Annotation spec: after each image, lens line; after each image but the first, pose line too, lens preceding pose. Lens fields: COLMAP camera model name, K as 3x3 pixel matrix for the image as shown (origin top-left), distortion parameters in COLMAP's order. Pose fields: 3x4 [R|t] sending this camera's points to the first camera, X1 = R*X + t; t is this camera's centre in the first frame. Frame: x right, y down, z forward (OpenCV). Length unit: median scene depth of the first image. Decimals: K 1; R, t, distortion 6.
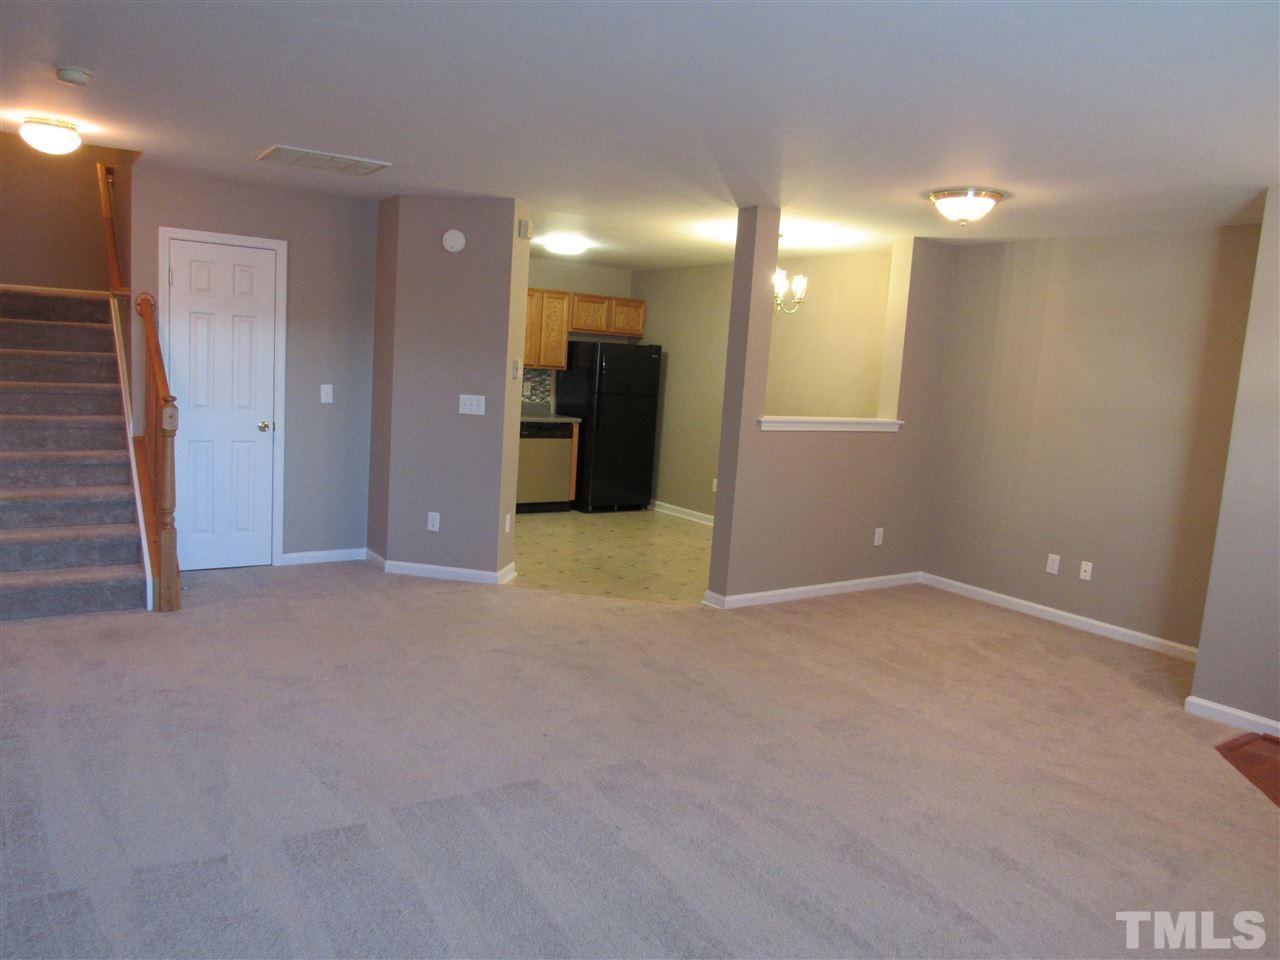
lens RADIAL K [[931.3, 0, 637.2], [0, 931.3, 469.8], [0, 0, 1]] dist [-0.021874, 0.011040]
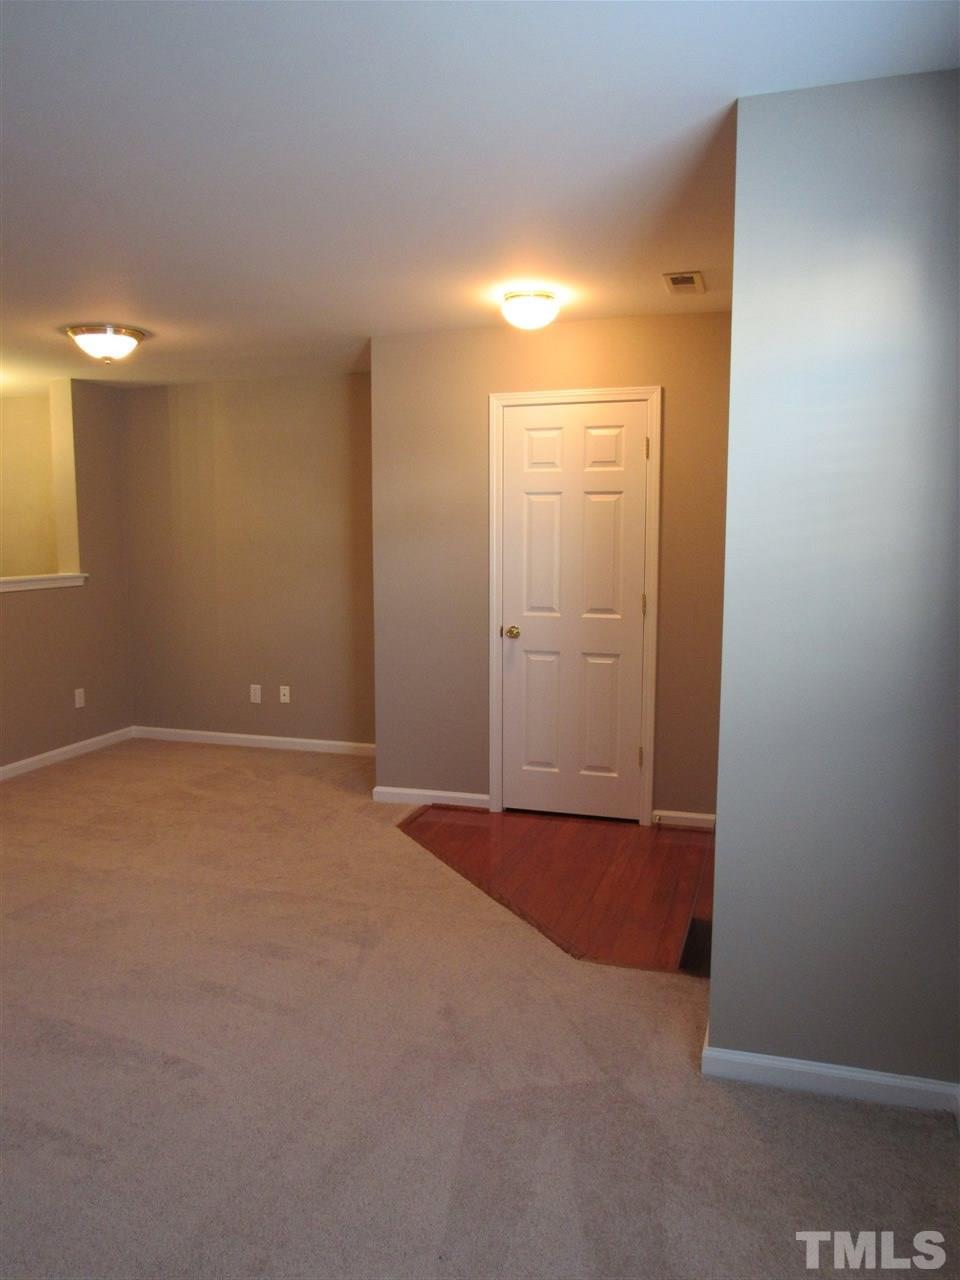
lens RADIAL K [[931.3, 0, 484.5], [0, 931.3, 632.4], [0, 0, 1]] dist [-0.021874, 0.011040]
pose [[0.795190, -0.137792, 0.590496, 0.048509], [0.131914, 0.989825, 0.053334, 0.012385], [-0.591837, 0.035483, 0.805276, -0.000026]]
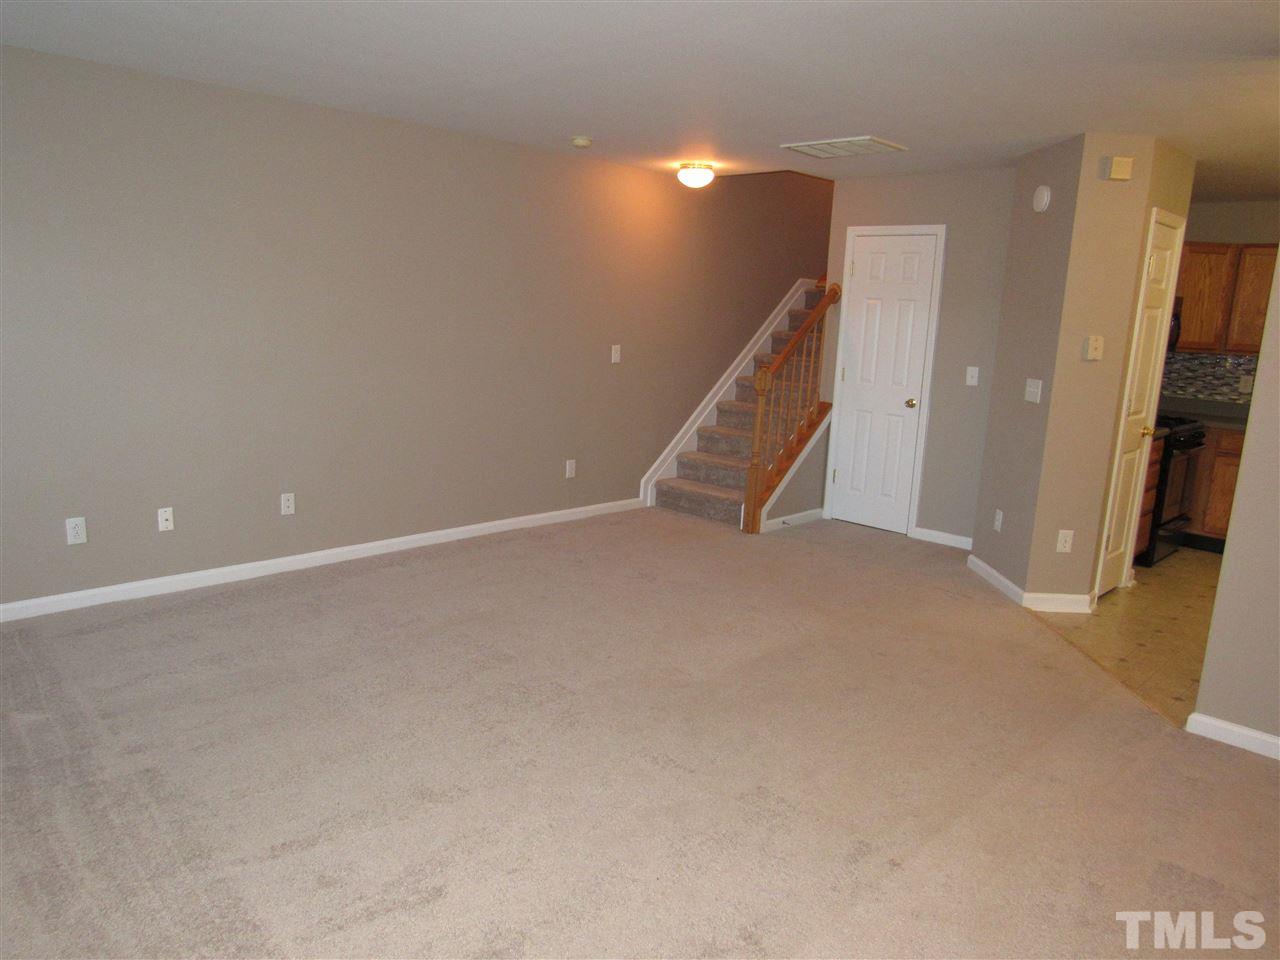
lens RADIAL K [[931.3, 0, 636.0], [0, 931.3, 480.5], [0, 0, 1]] dist [-0.021874, 0.011040]
pose [[0.192061, 0.130369, -0.972685, 1.040048], [-0.149716, 0.983428, 0.102247, -0.037490], [0.969896, 0.125989, 0.208396, 0.857091]]
